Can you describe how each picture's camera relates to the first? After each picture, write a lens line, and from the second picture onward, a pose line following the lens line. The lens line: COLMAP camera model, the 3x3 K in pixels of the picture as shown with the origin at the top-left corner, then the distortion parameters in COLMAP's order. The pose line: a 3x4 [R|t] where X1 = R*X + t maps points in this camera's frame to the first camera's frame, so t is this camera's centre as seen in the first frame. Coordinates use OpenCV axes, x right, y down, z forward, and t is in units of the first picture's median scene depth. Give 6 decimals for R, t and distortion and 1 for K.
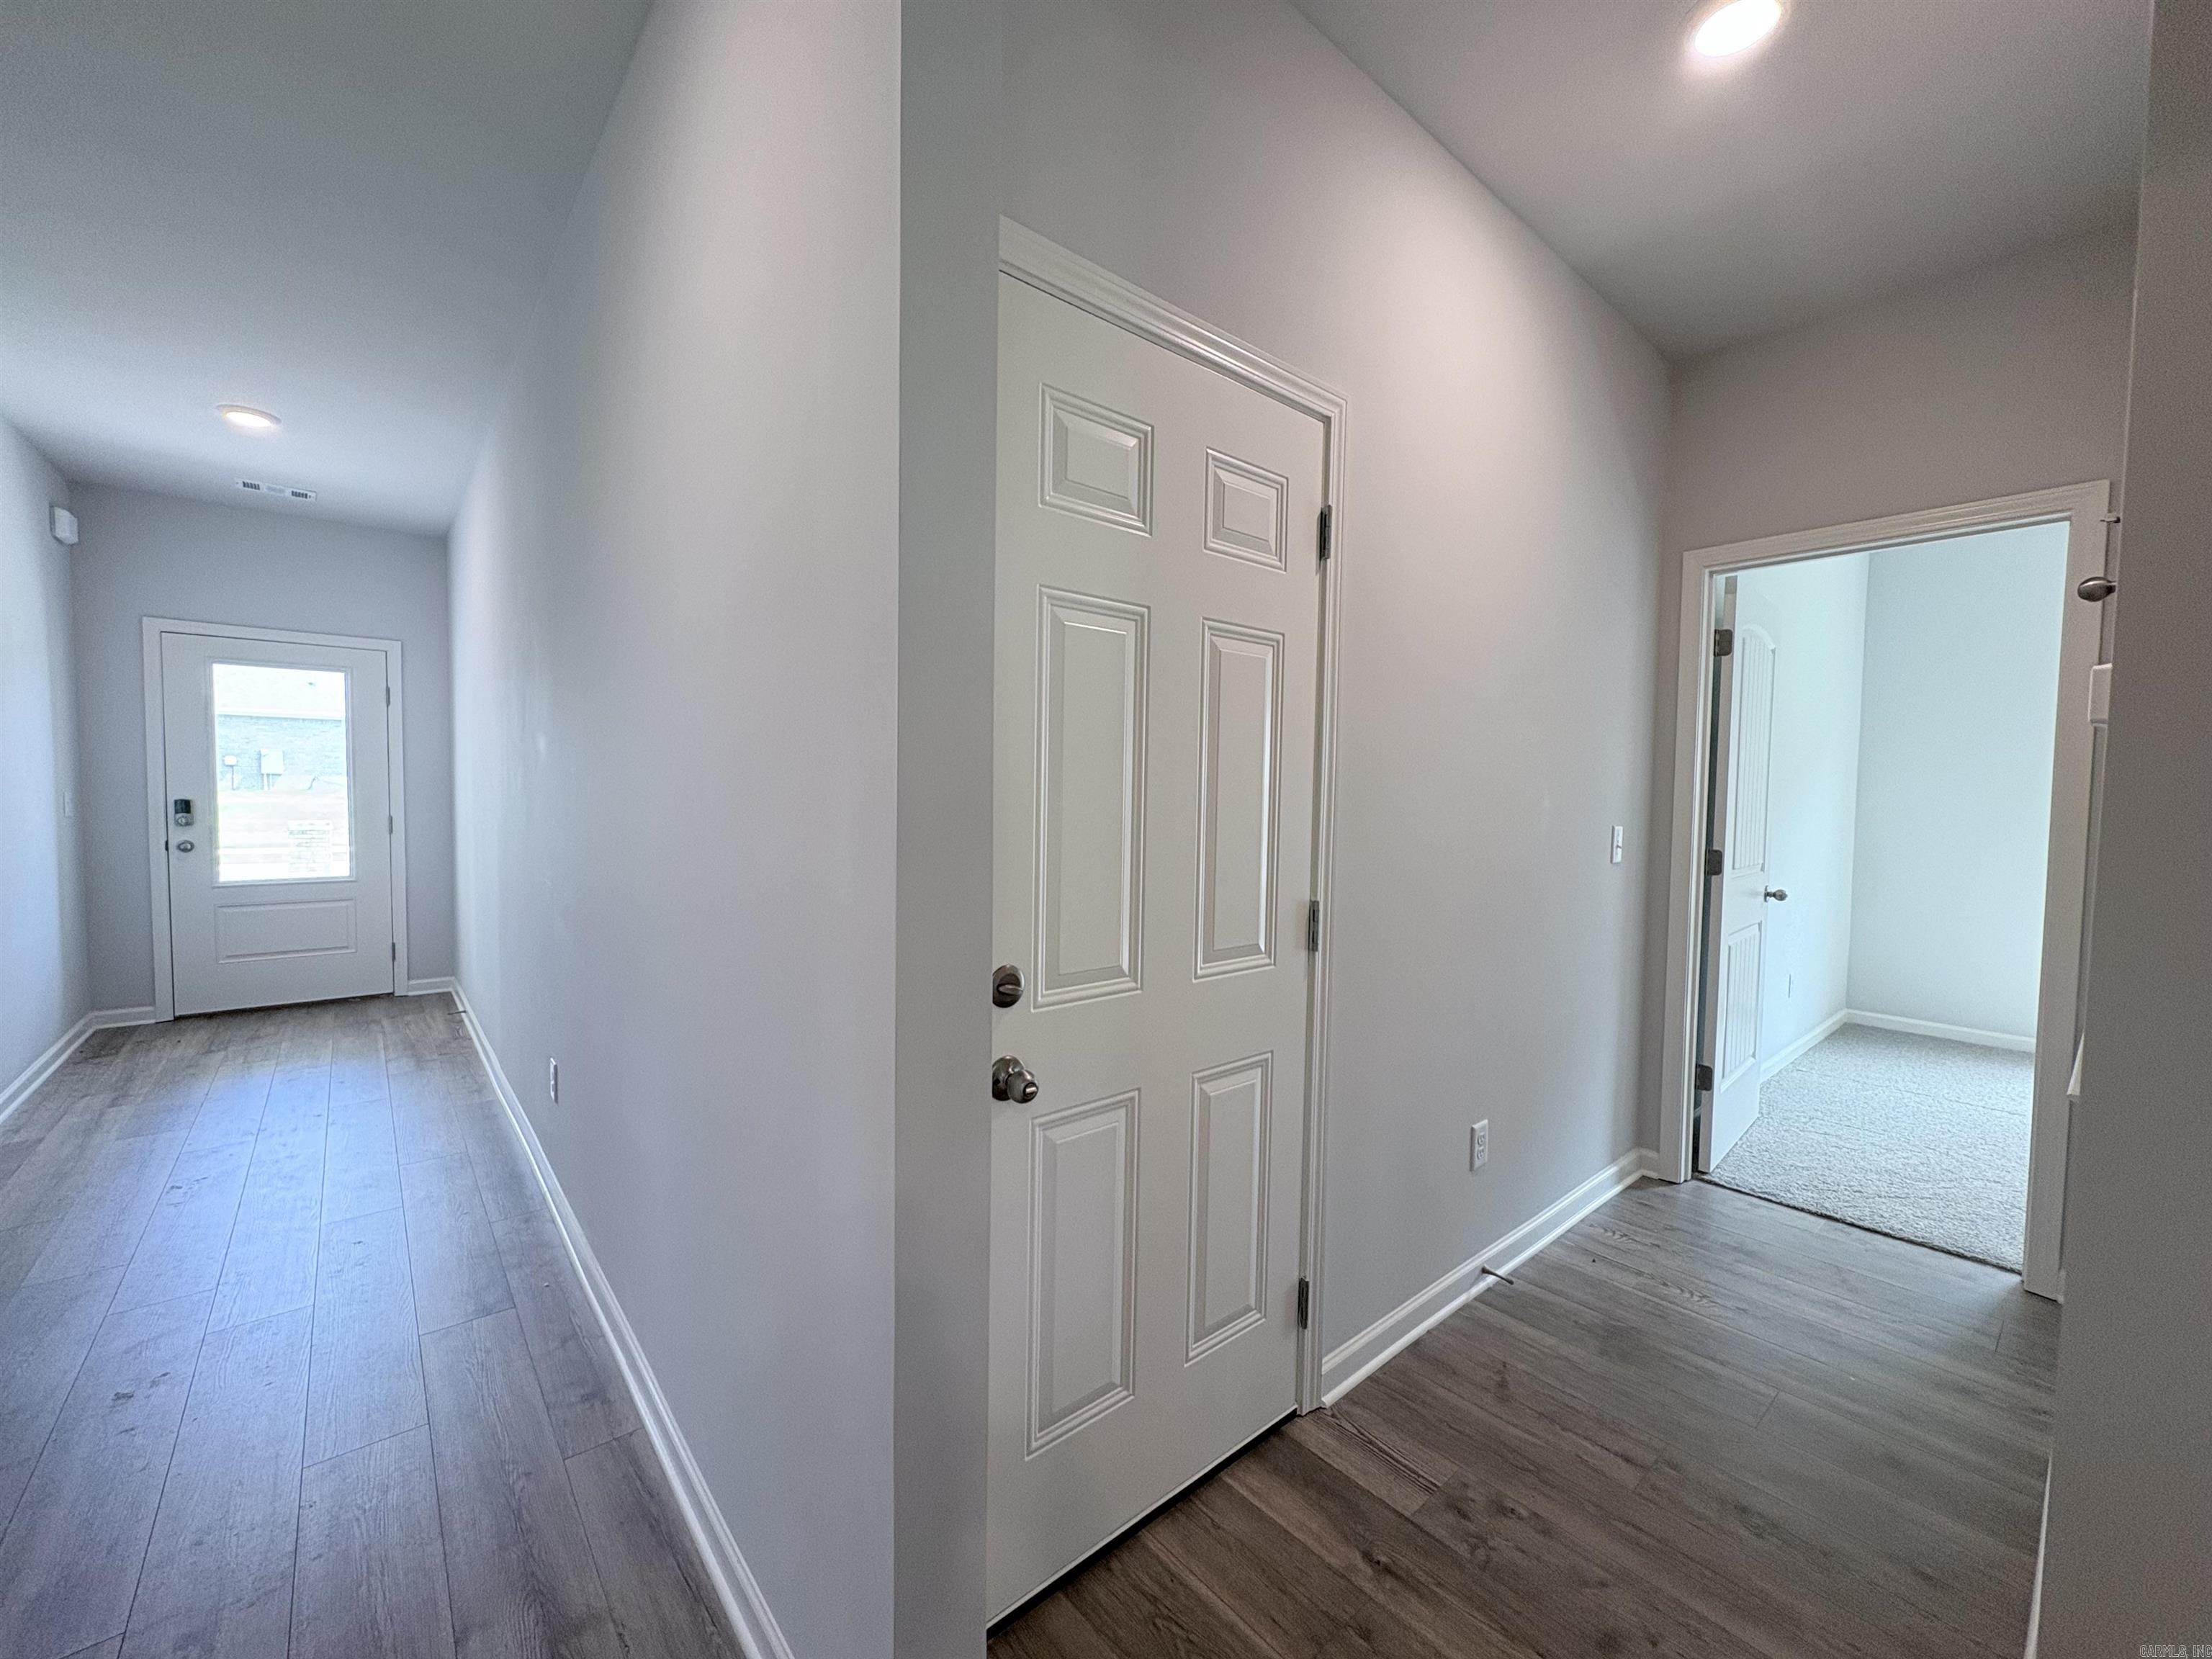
lens RADIAL K [[882.4, 0, 1106.0], [0, 882.4, 829.5], [0, 0, 1]] dist [0.001228, -0.000056]
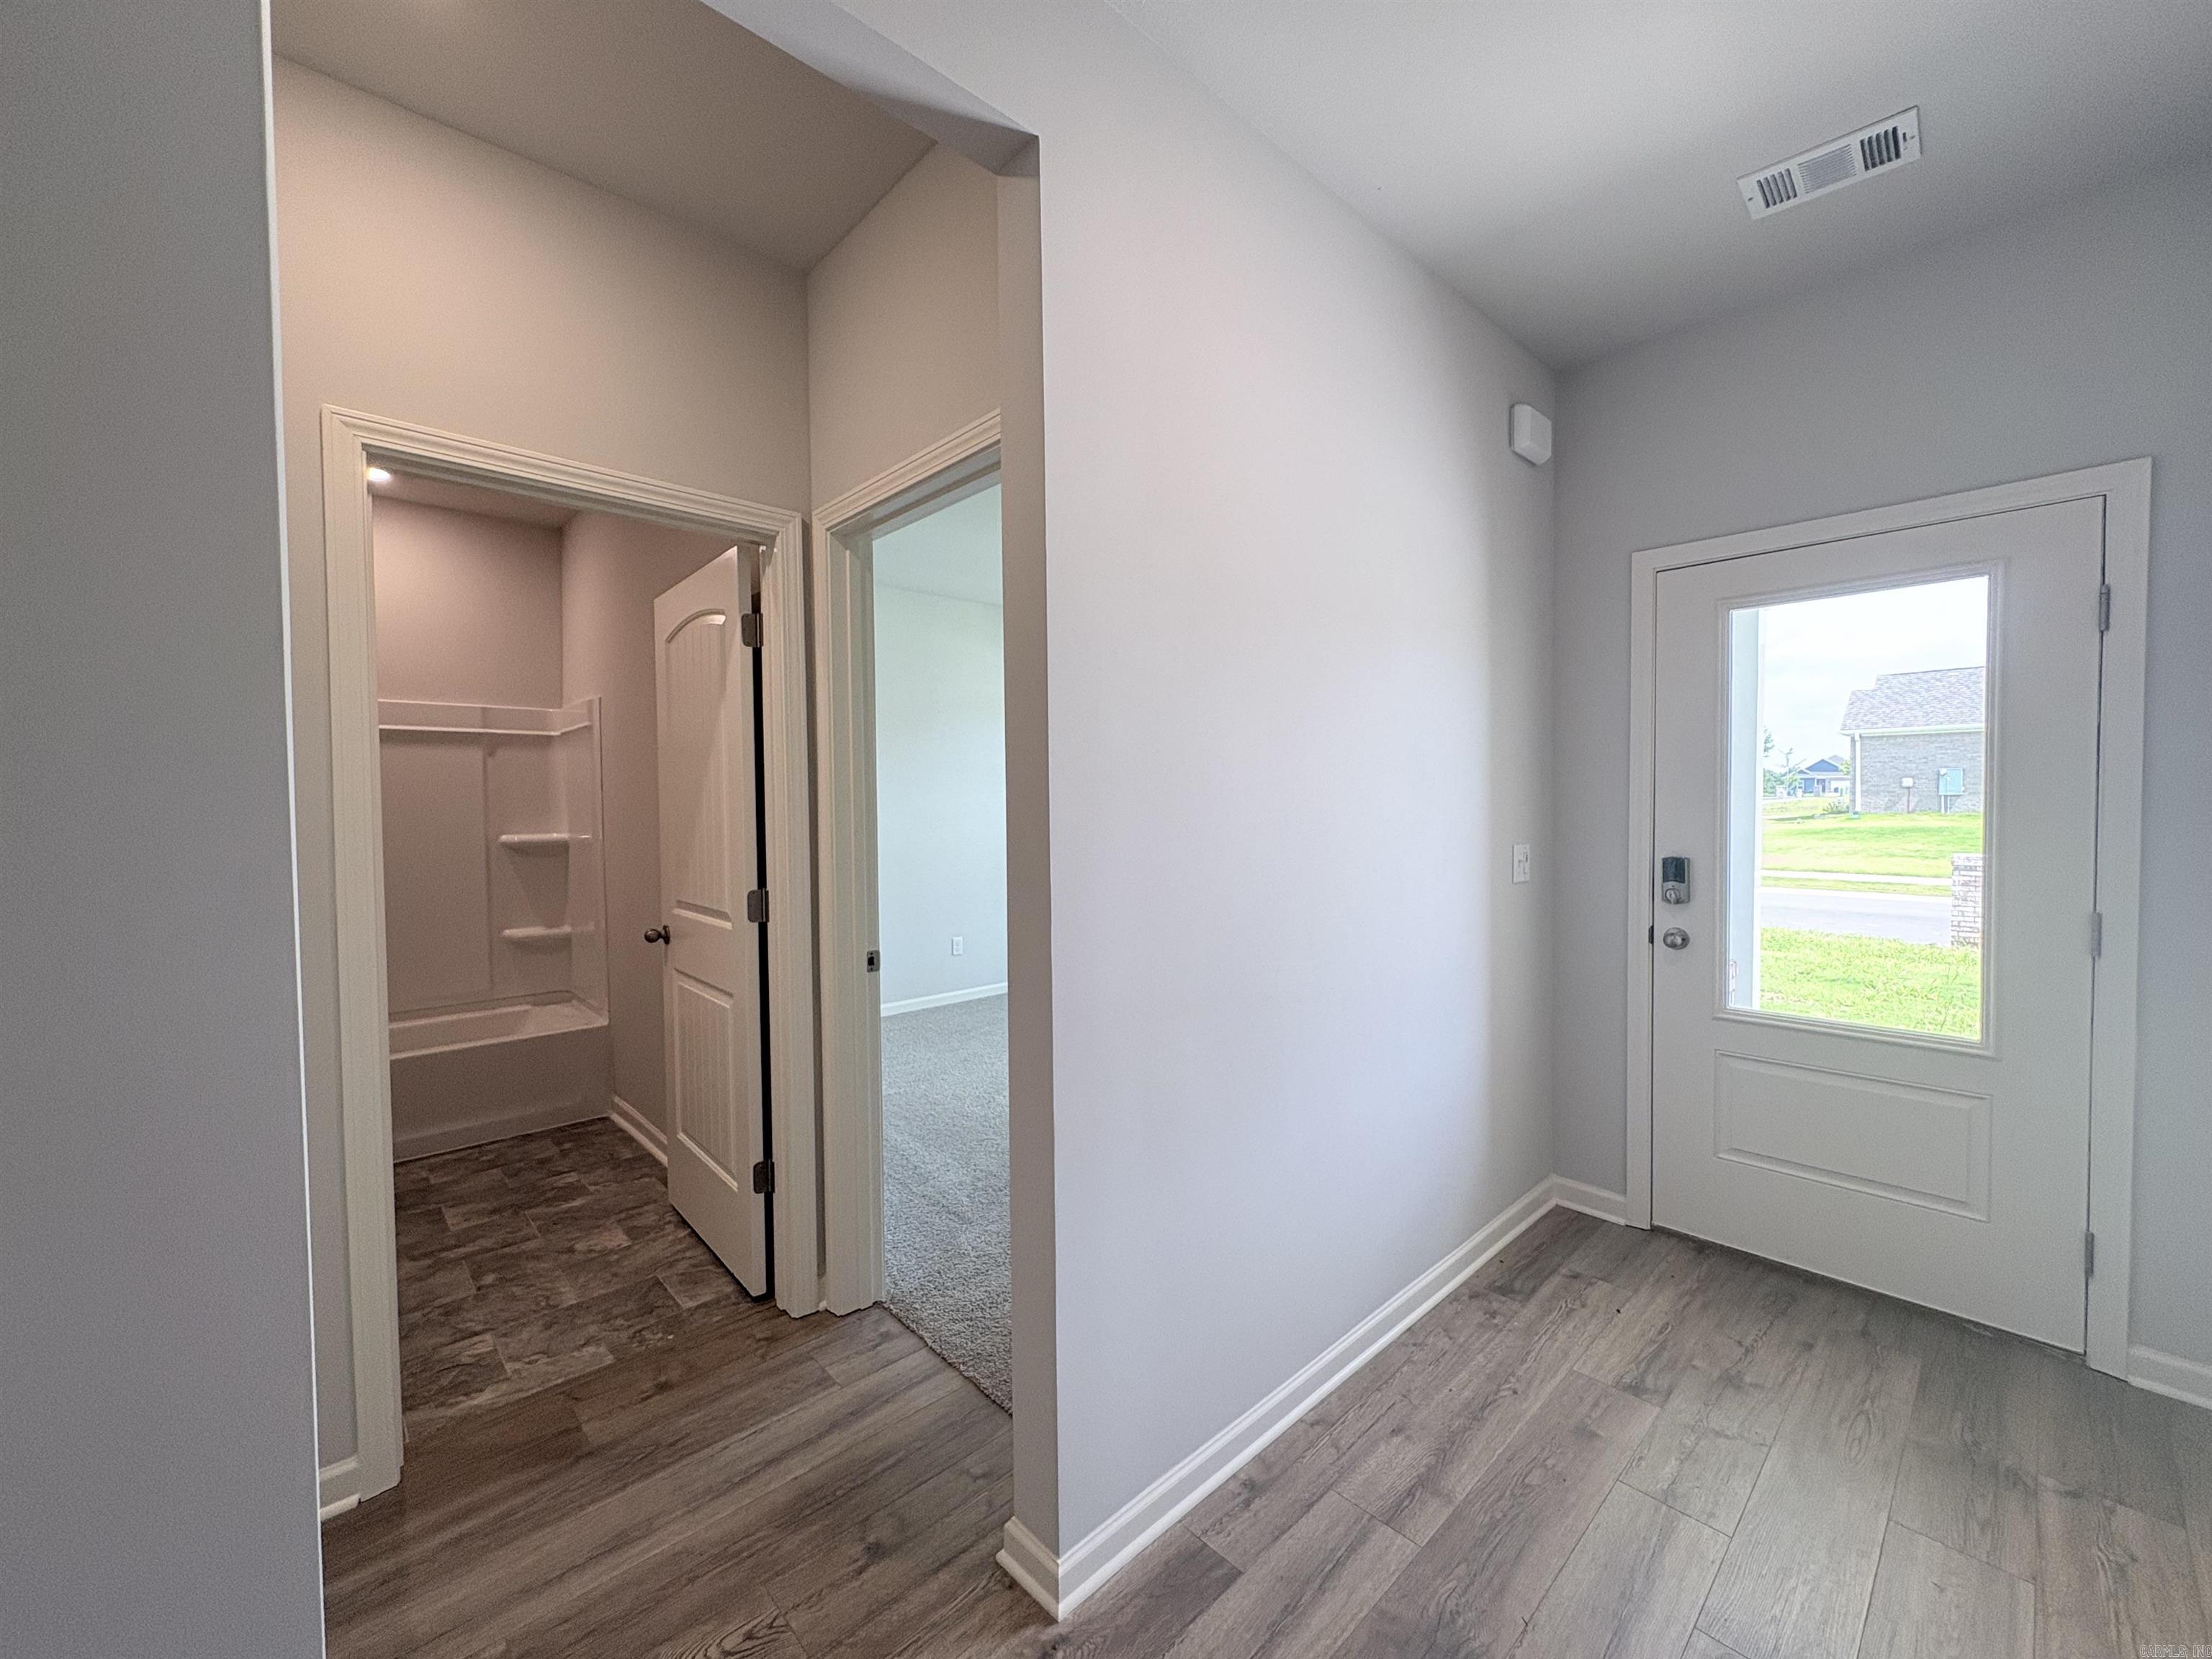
lens RADIAL K [[882.4, 0, 1106.0], [0, 882.4, 829.5], [0, 0, 1]] dist [0.001228, -0.000056]
pose [[0.045437, 0.013702, -0.998873, -0.490057], [-0.036444, 0.999263, 0.012049, -0.045498], [0.998302, 0.035855, 0.045903, 0.604471]]
